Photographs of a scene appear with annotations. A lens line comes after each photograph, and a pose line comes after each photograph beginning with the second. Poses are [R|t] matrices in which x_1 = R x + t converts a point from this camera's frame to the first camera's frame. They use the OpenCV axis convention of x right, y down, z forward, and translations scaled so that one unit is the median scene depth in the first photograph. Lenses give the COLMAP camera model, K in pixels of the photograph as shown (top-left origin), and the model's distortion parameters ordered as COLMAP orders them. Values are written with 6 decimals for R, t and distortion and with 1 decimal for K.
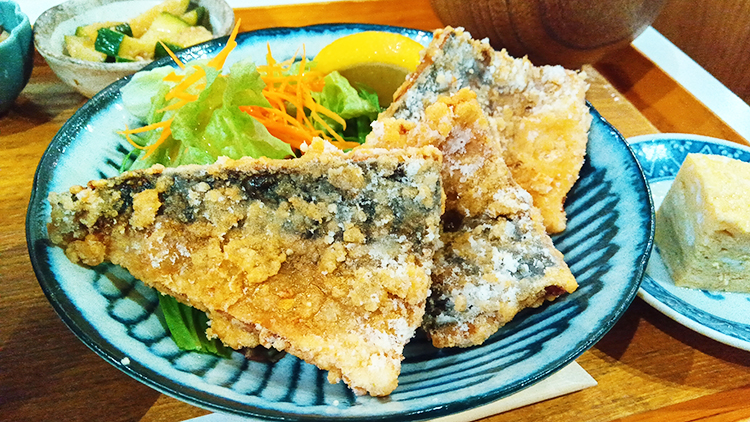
lens RADIAL K [[584.1, 0, 387.8], [0, 584.1, 211.6], [0, 0, 1]] dist [0.015023, -0.000723]
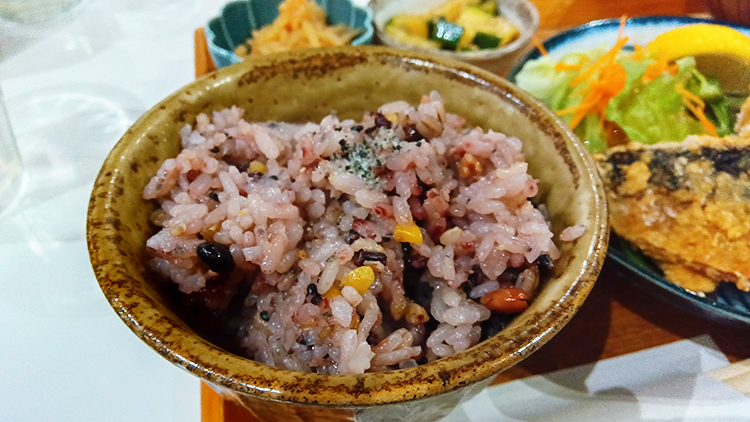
lens RADIAL K [[601.0, 0, 393.1], [0, 601.0, 210.2], [0, 0, 1]] dist [-0.000616, -0.003629]
pose [[0.998350, 0.012581, -0.056025, -0.848310], [-0.010784, 0.999421, 0.032261, 0.027319], [0.056398, -0.031604, 0.997908, -0.288703]]
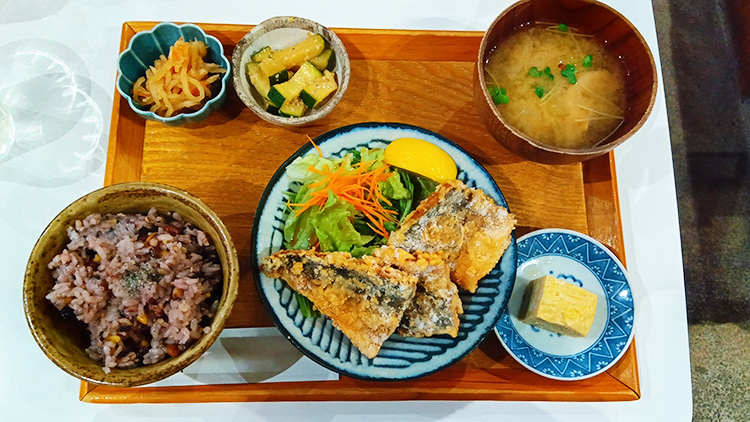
lens RADIAL K [[584.1, 0, 387.8], [0, 584.1, 211.6], [0, 0, 1]] dist [0.015023, -0.000723]
pose [[0.963769, 0.263206, -0.043276, 0.005597], [-0.205972, 0.837434, 0.506241, -1.555182], [0.169486, -0.478985, 0.861306, -0.975600]]
